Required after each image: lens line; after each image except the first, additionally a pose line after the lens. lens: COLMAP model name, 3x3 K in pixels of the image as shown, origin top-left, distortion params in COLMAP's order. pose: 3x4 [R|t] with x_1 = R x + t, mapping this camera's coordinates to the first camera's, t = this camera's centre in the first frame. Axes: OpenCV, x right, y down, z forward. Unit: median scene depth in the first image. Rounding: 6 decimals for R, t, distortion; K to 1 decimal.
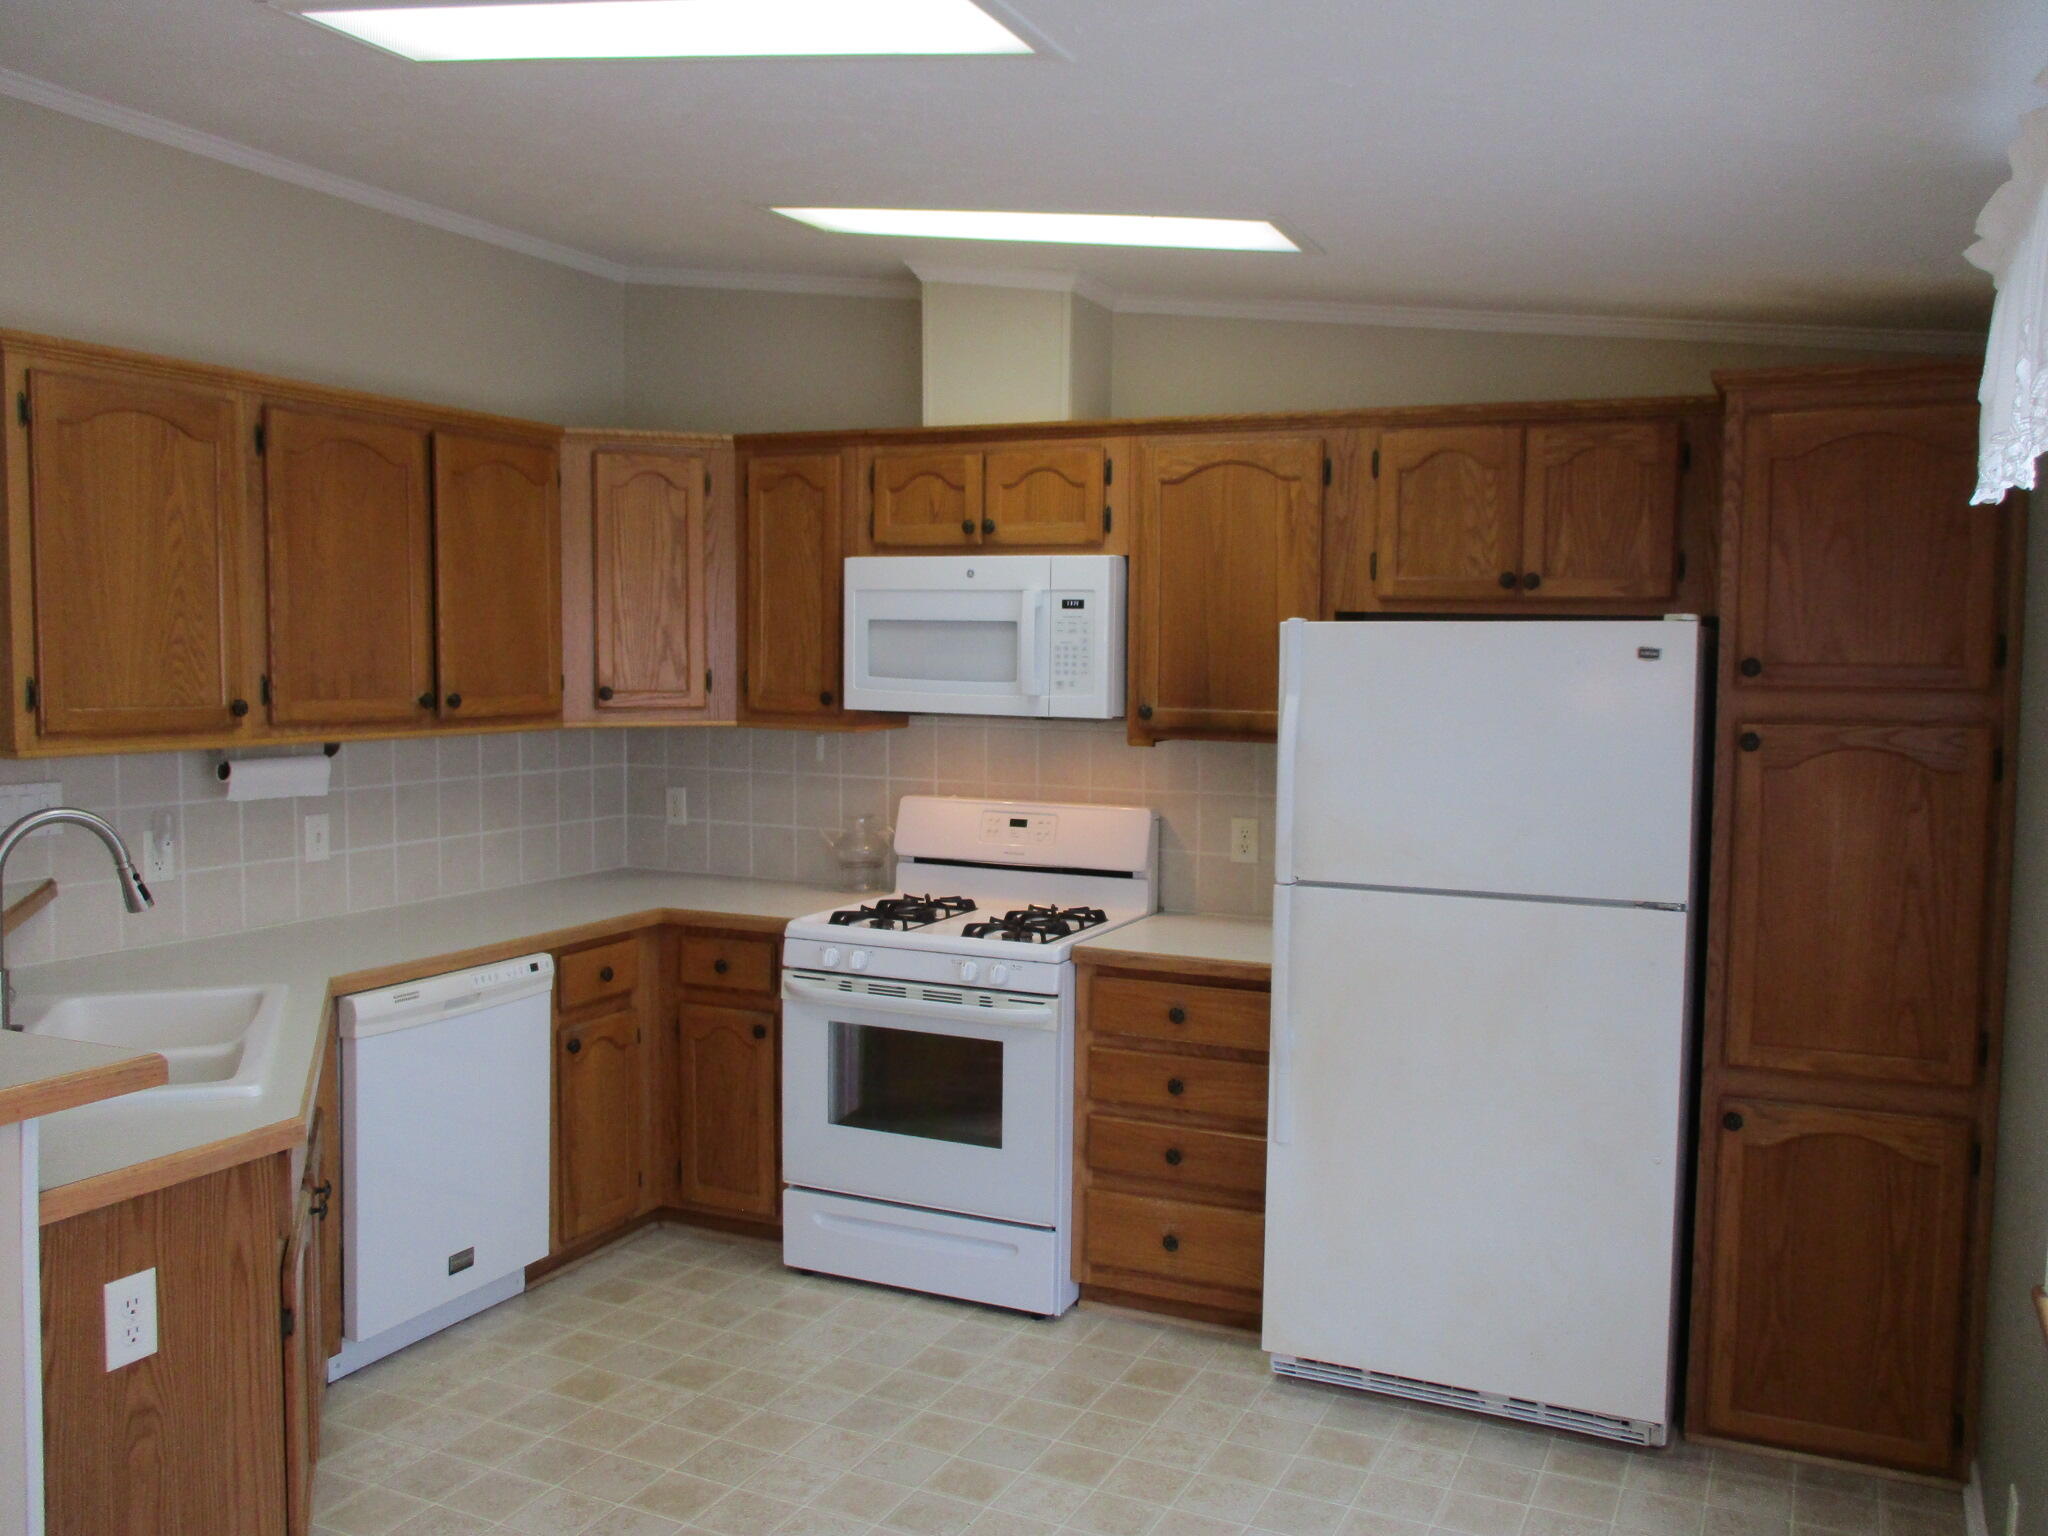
lens RADIAL K [[1727.1, 0, 1015.7], [0, 1727.1, 774.4], [0, 0, 1]] dist [-0.023568, -0.012413]
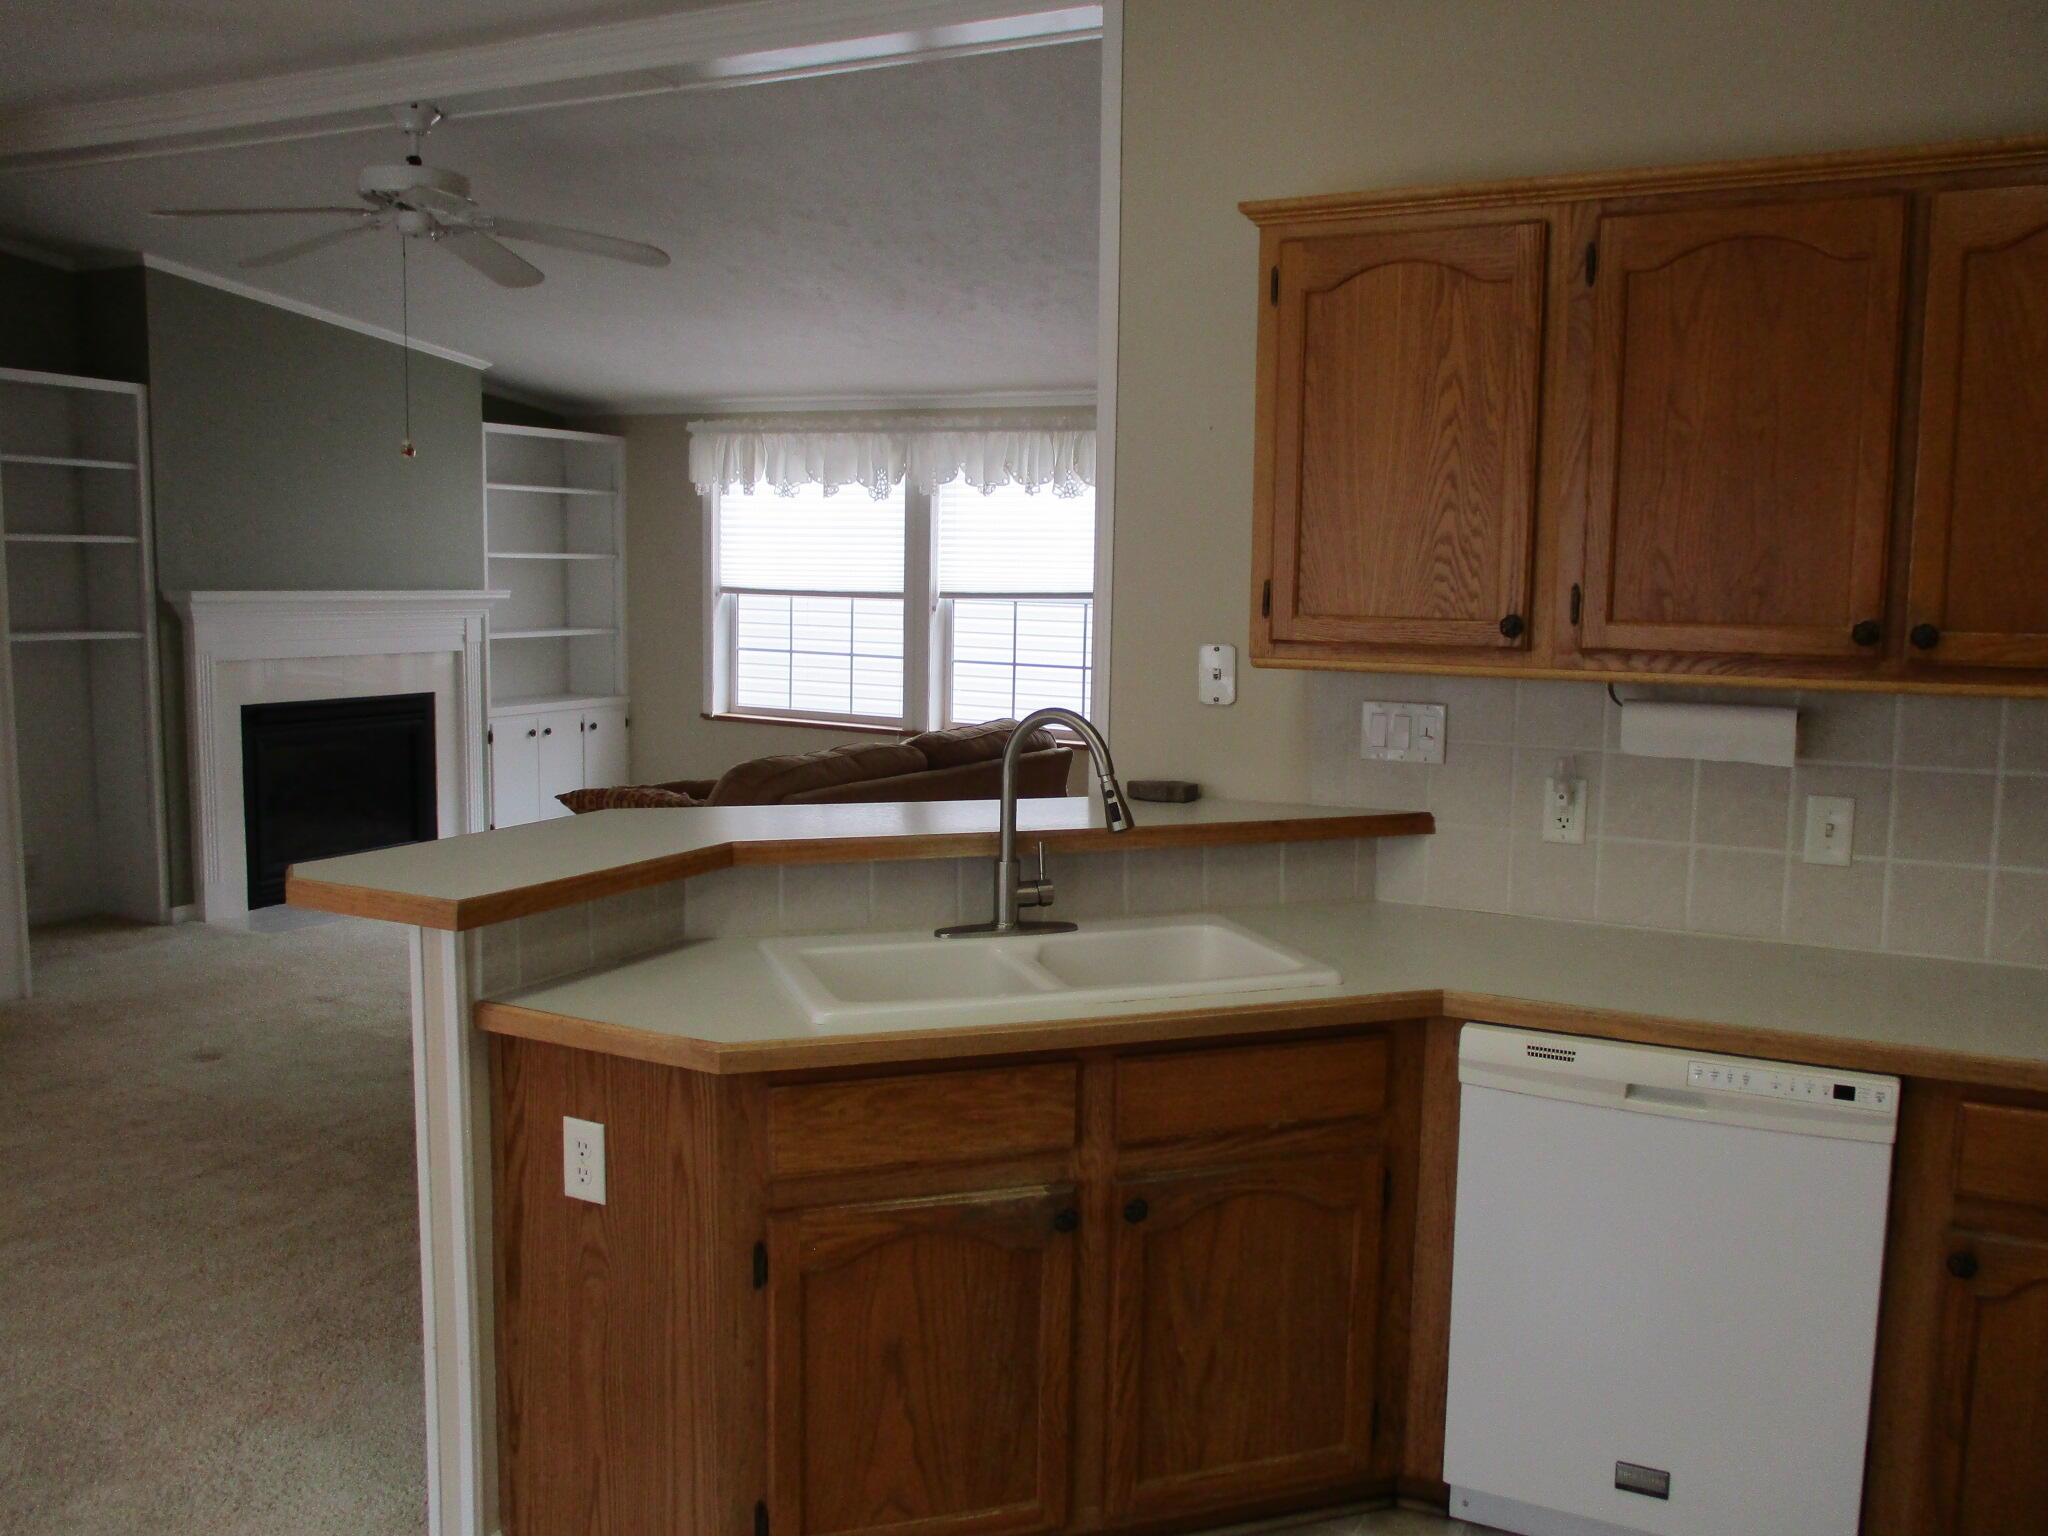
lens RADIAL K [[1727.1, 0, 1065.3], [0, 1727.1, 778.2], [0, 0, 1]] dist [-0.023568, -0.012413]
pose [[-0.034890, 0.108303, -0.993505, 0.331504], [-0.081751, 0.990470, 0.110843, -0.040715], [0.996042, 0.085088, -0.025703, 0.834135]]
